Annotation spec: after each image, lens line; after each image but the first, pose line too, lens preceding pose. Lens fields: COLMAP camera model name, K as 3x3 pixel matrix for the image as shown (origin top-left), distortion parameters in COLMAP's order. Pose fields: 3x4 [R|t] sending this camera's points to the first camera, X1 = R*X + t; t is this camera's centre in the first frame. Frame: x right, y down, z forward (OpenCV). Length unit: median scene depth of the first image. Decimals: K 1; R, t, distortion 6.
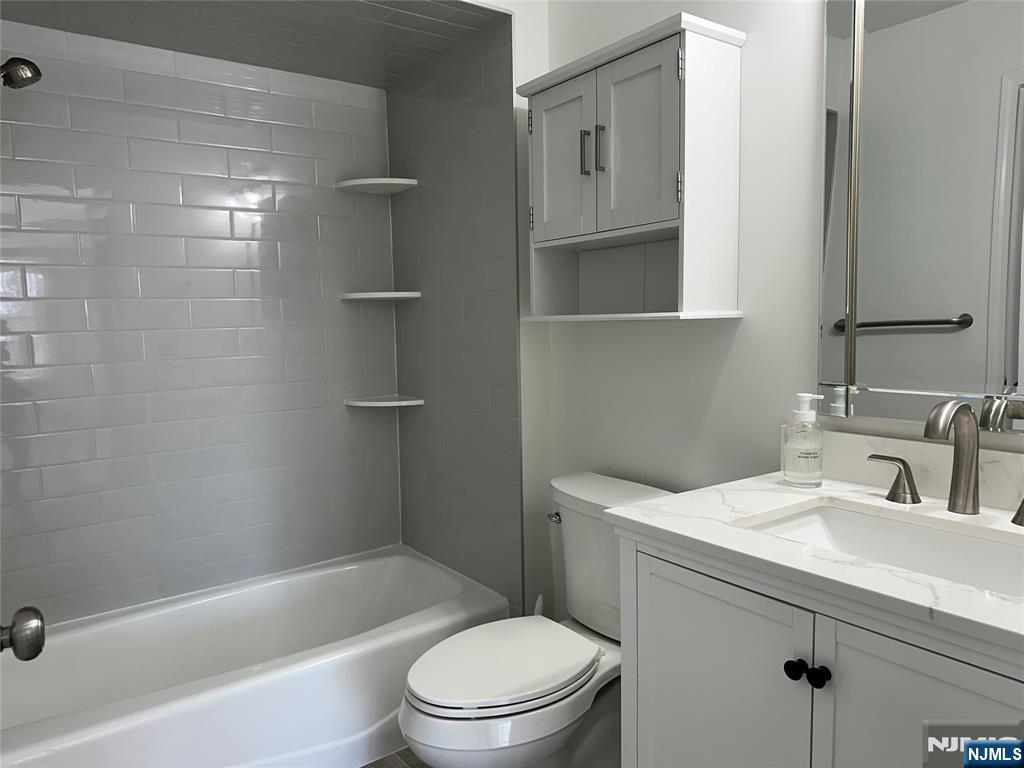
lens RADIAL K [[706.3, 0, 512.5], [0, 706.3, 417.6], [0, 0, 1]] dist [0.049414, -0.065744]
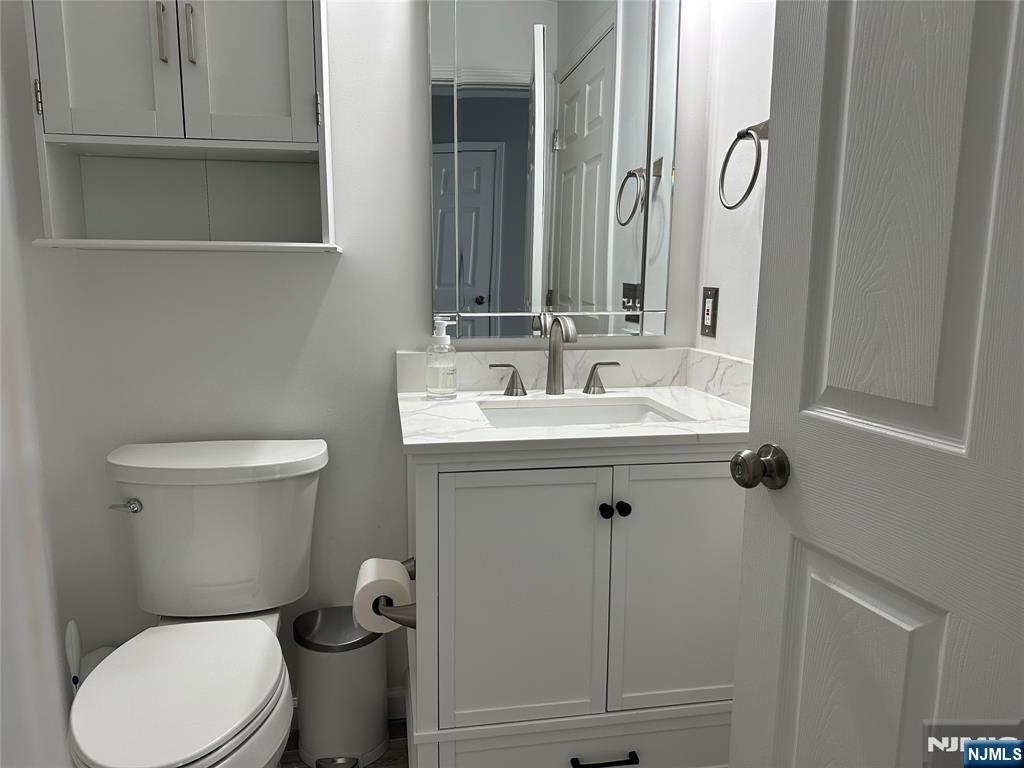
lens RADIAL K [[706.3, 0, 512.5], [0, 706.3, 417.6], [0, 0, 1]] dist [0.049414, -0.065744]
pose [[0.445570, -0.159536, 0.880918, -0.557159], [0.103915, 0.986559, 0.126108, -0.009937], [-0.889196, 0.035351, 0.456159, 0.348825]]
